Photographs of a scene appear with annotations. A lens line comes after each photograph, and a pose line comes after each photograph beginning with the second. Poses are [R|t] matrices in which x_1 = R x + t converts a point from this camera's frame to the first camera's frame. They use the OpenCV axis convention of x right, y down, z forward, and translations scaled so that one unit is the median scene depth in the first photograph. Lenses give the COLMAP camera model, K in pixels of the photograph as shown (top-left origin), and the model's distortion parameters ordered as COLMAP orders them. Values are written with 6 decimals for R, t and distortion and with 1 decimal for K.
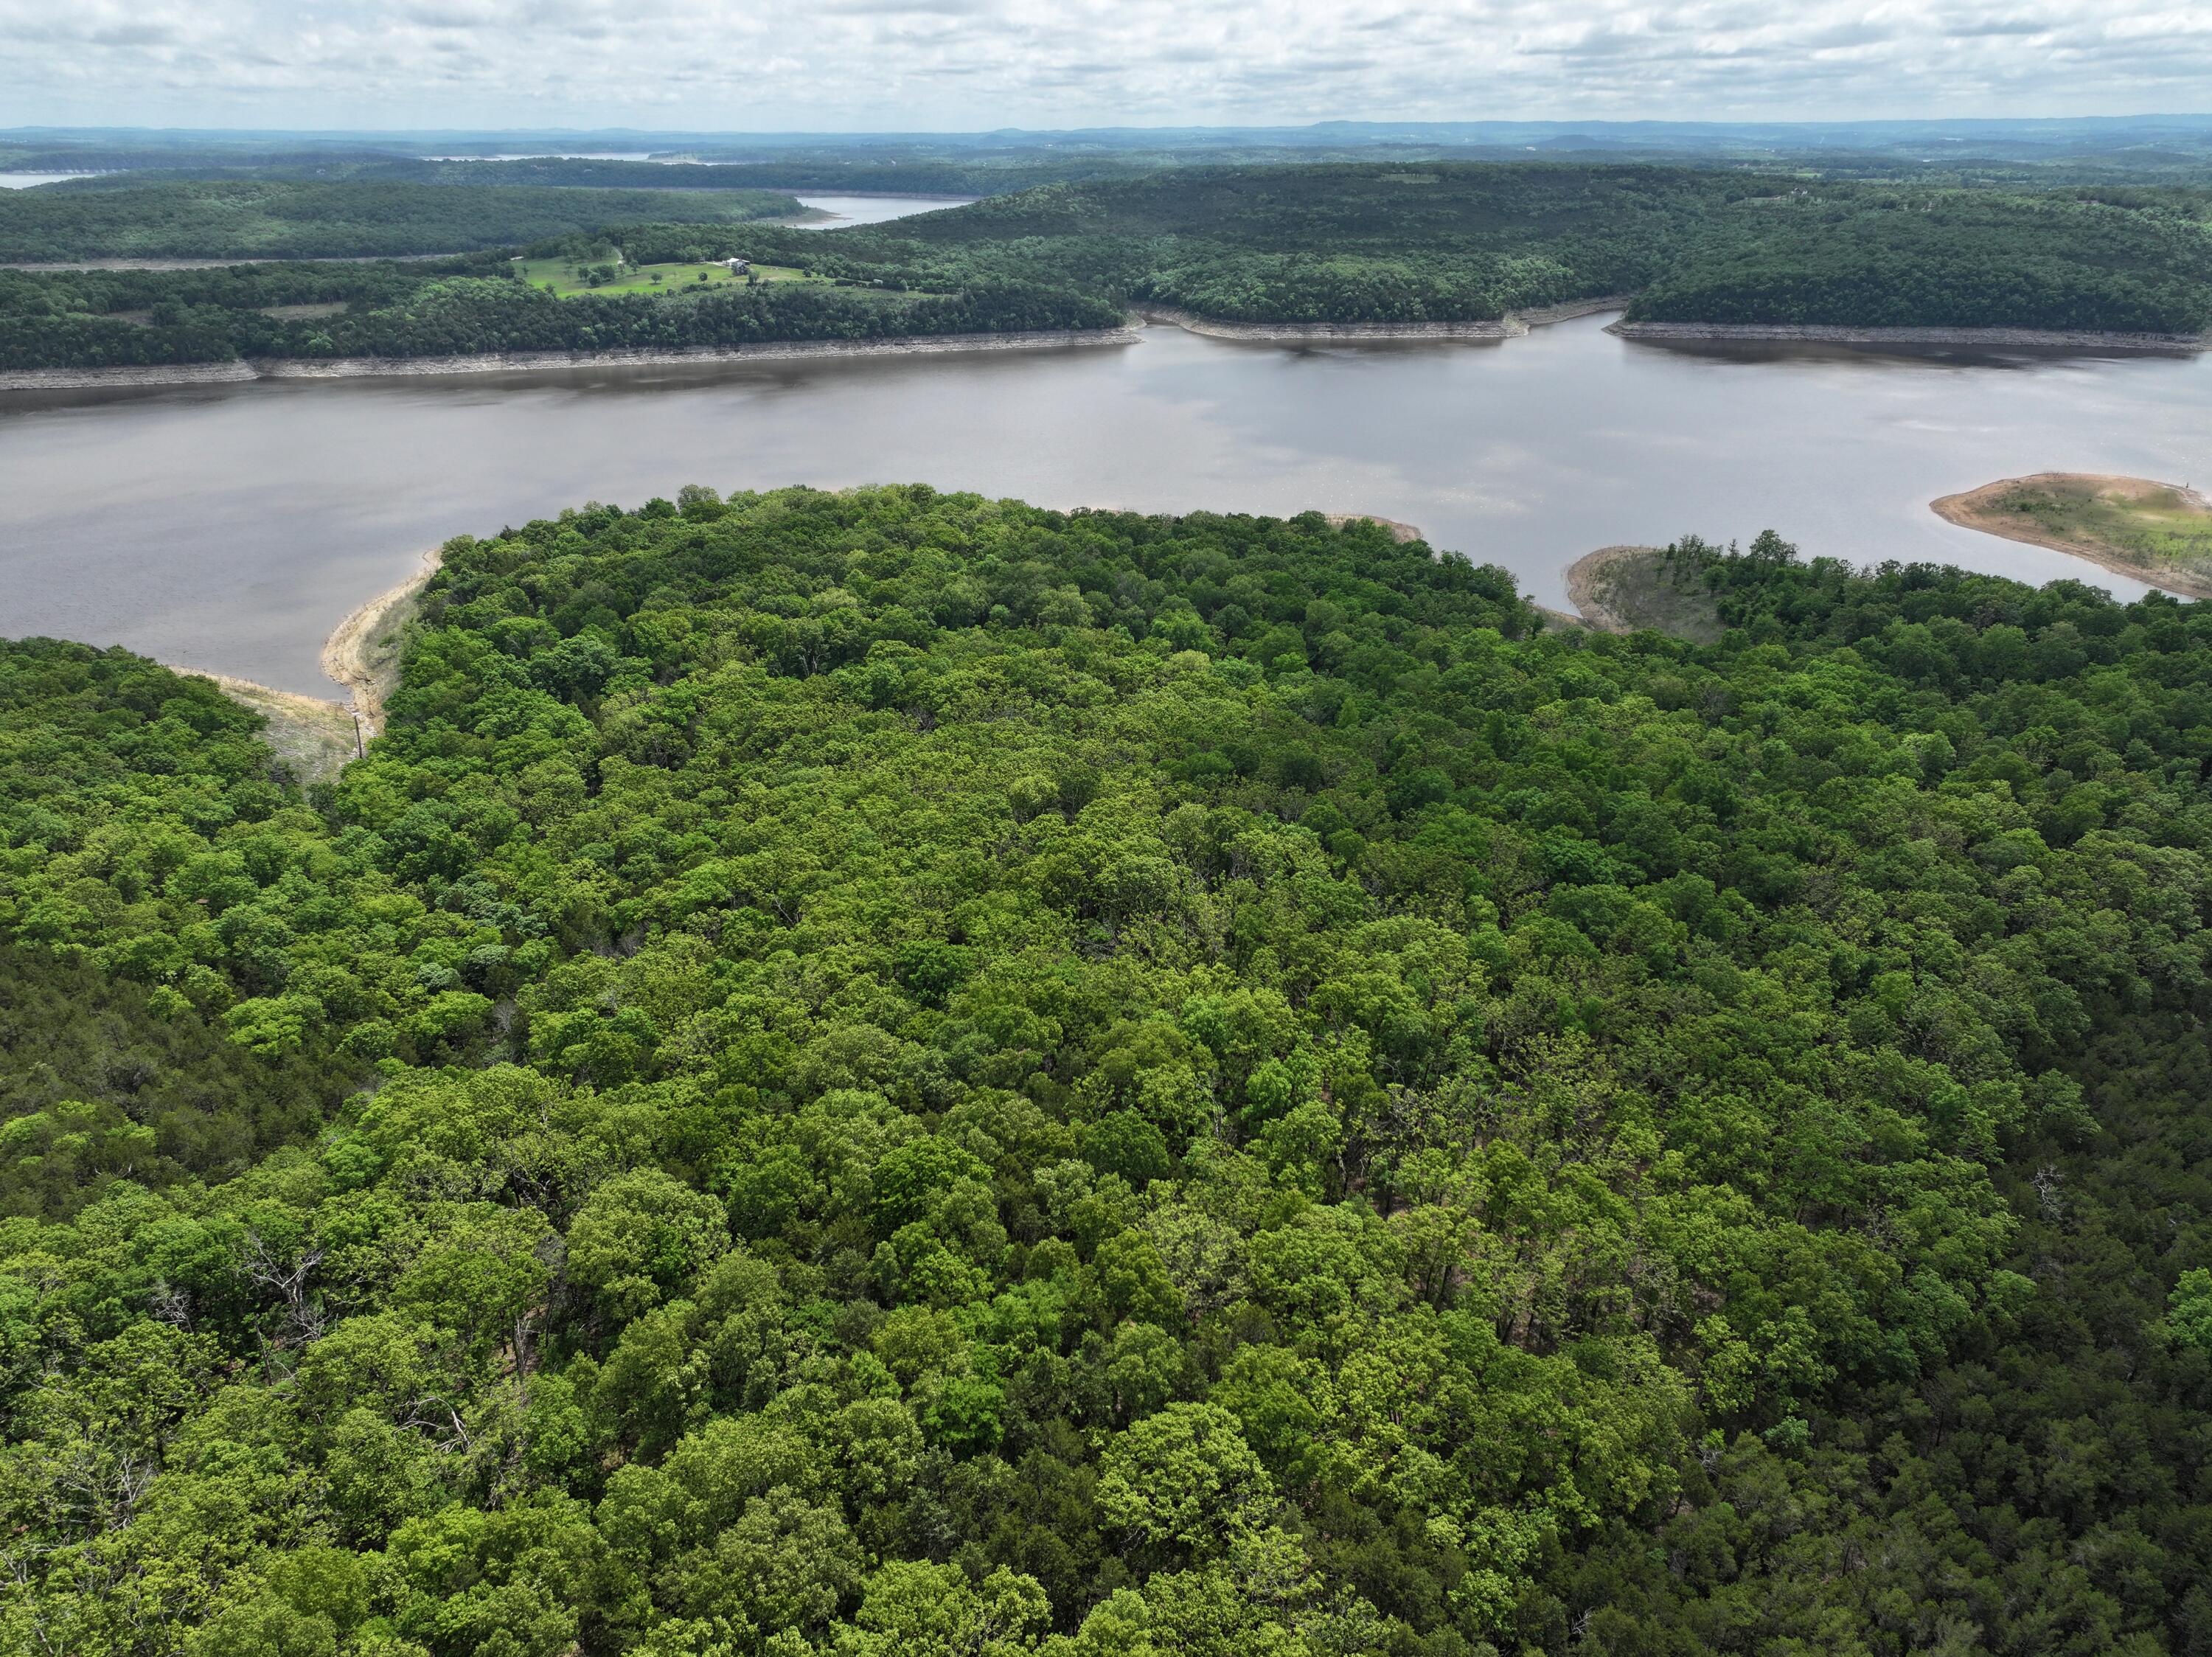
lens RADIAL K [[1548.1, 0, 1106.7], [0, 1548.1, 829.0], [0, 0, 1]] dist [-0.001102, 0.016111]
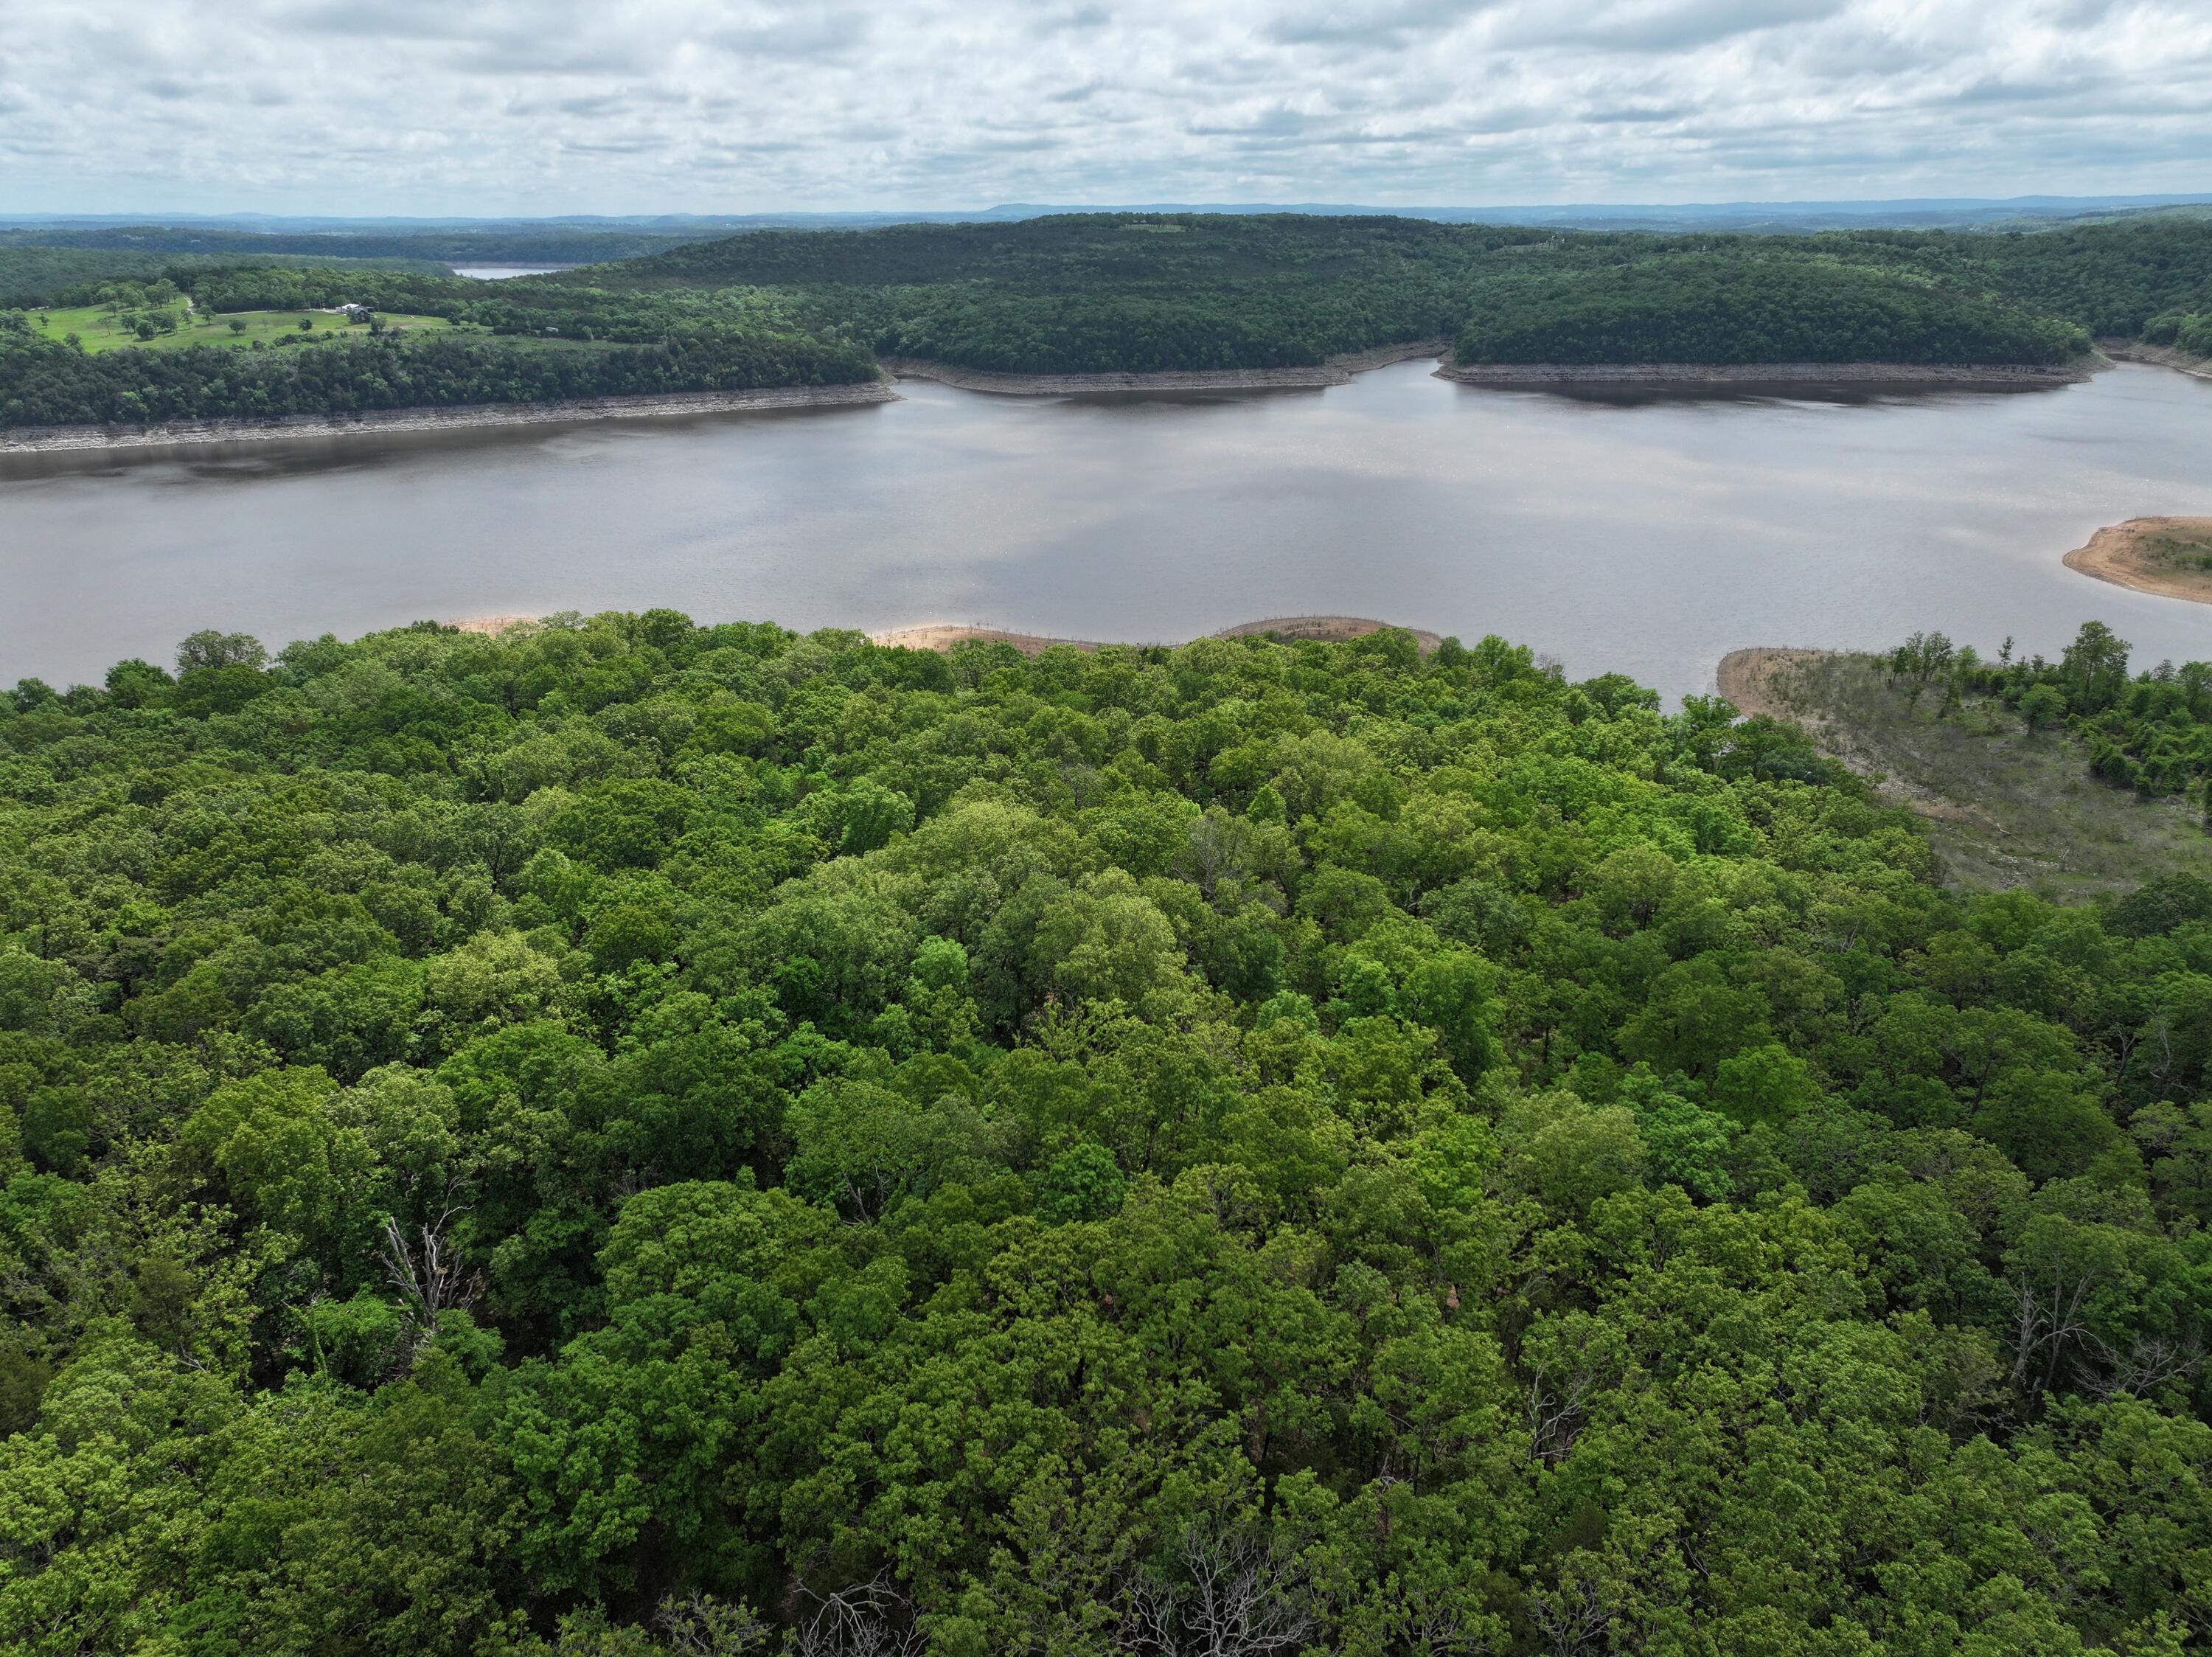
lens RADIAL K [[1548.1, 0, 1112.2], [0, 1548.1, 832.9], [0, 0, 1]] dist [-0.001102, 0.016111]
pose [[0.980660, -0.072700, 0.181713, -0.137164], [0.080925, 0.995986, -0.038254, -0.219038], [-0.178203, 0.052219, 0.982607, 0.870259]]
